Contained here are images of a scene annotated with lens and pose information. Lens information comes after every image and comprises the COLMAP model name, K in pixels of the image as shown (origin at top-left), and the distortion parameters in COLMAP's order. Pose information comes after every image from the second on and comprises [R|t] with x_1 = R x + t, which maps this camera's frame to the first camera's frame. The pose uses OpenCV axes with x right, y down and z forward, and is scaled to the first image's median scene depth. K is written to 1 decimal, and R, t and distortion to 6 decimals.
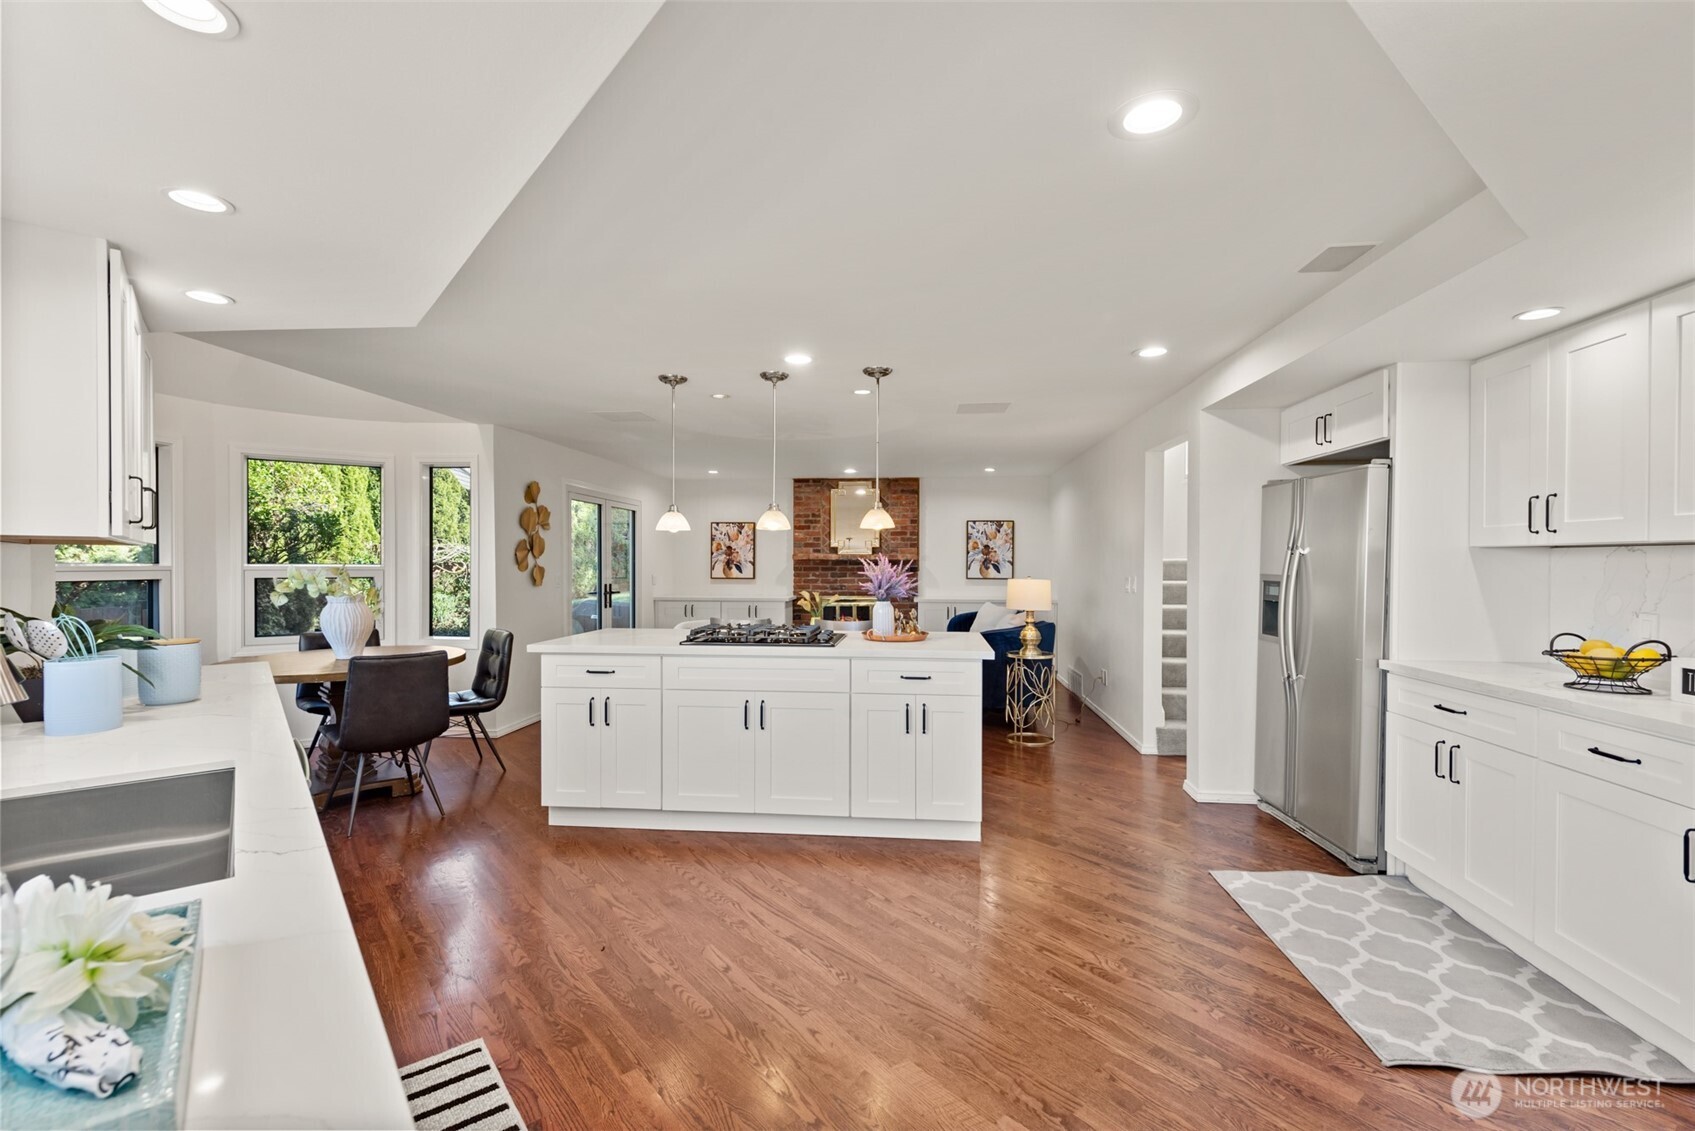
lens RADIAL K [[775.7, 0, 843.0], [0, 775.7, 565.1], [0, 0, 1]] dist [-0.000729, 0.000181]
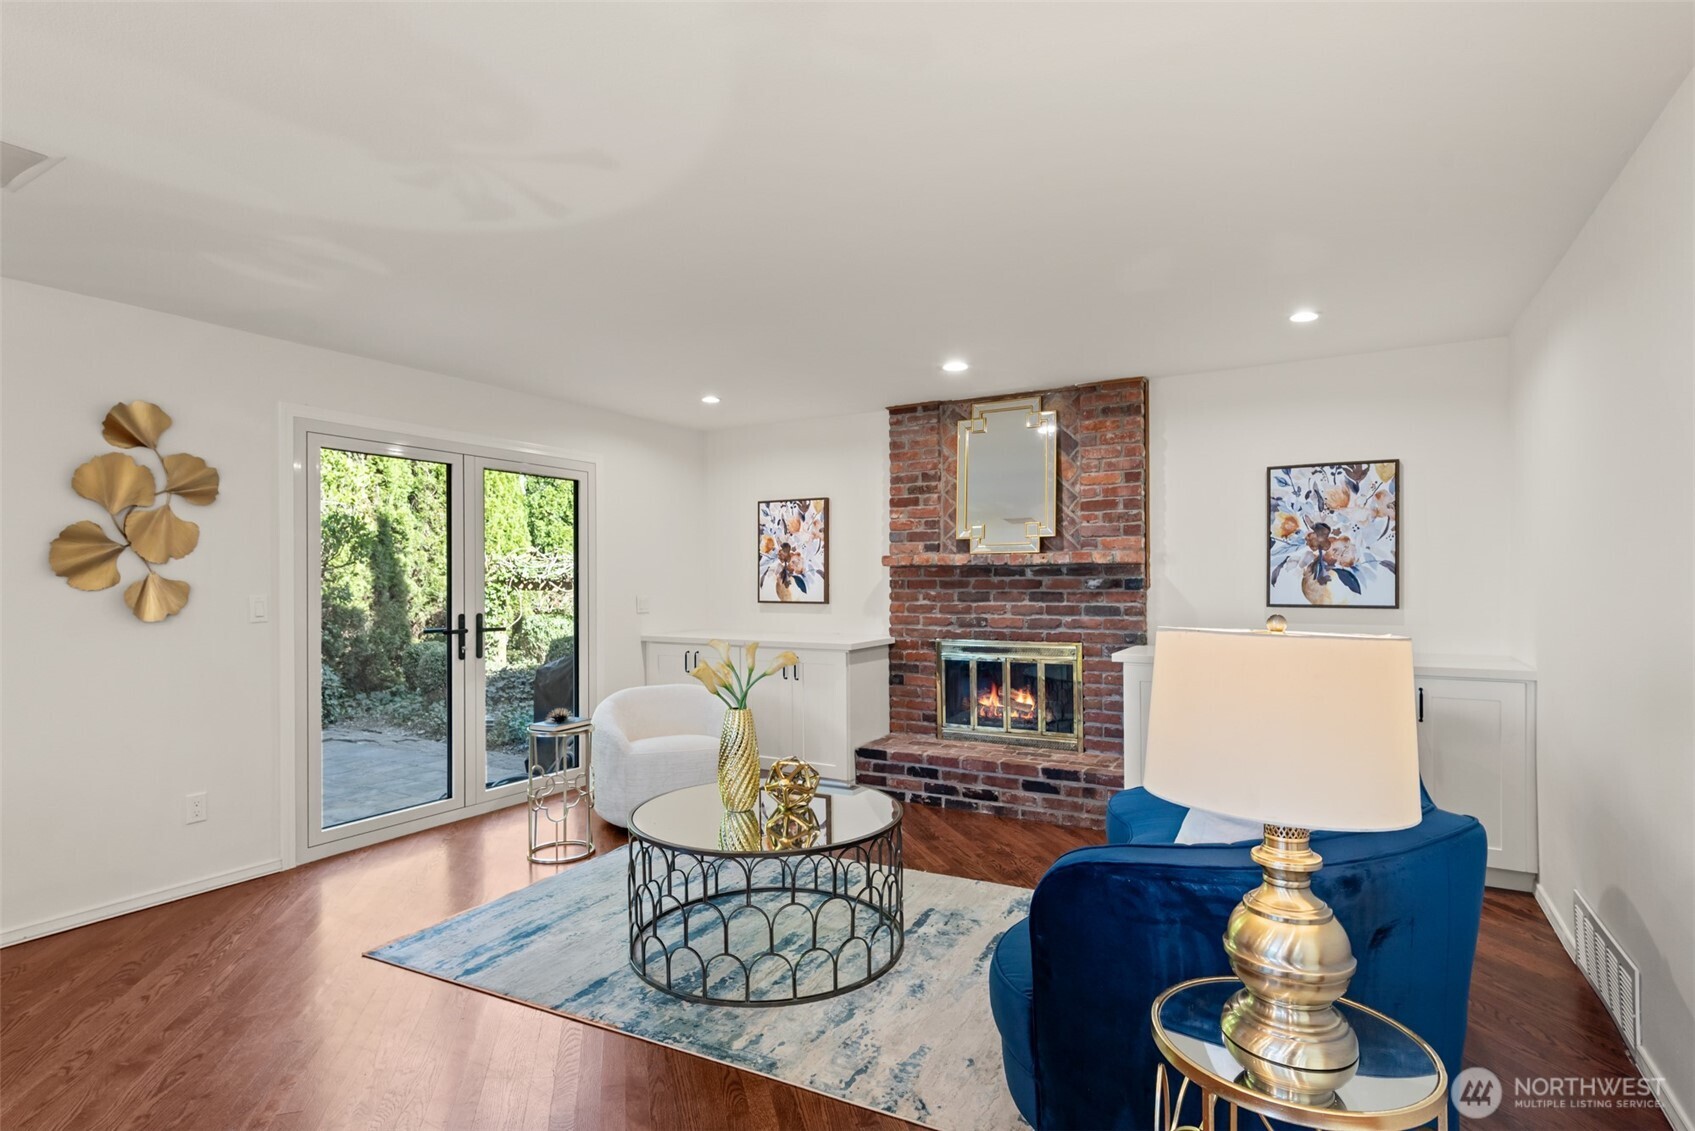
lens RADIAL K [[854.1, 0, 843.5], [0, 854.1, 579.2], [0, 0, 1]] dist [0.004758, -0.000199]
pose [[0.906689, -0.007230, -0.421737, 0.145784], [0.005823, 0.999972, -0.004624, 0.003880], [0.421759, 0.001736, 0.906706, 0.482212]]
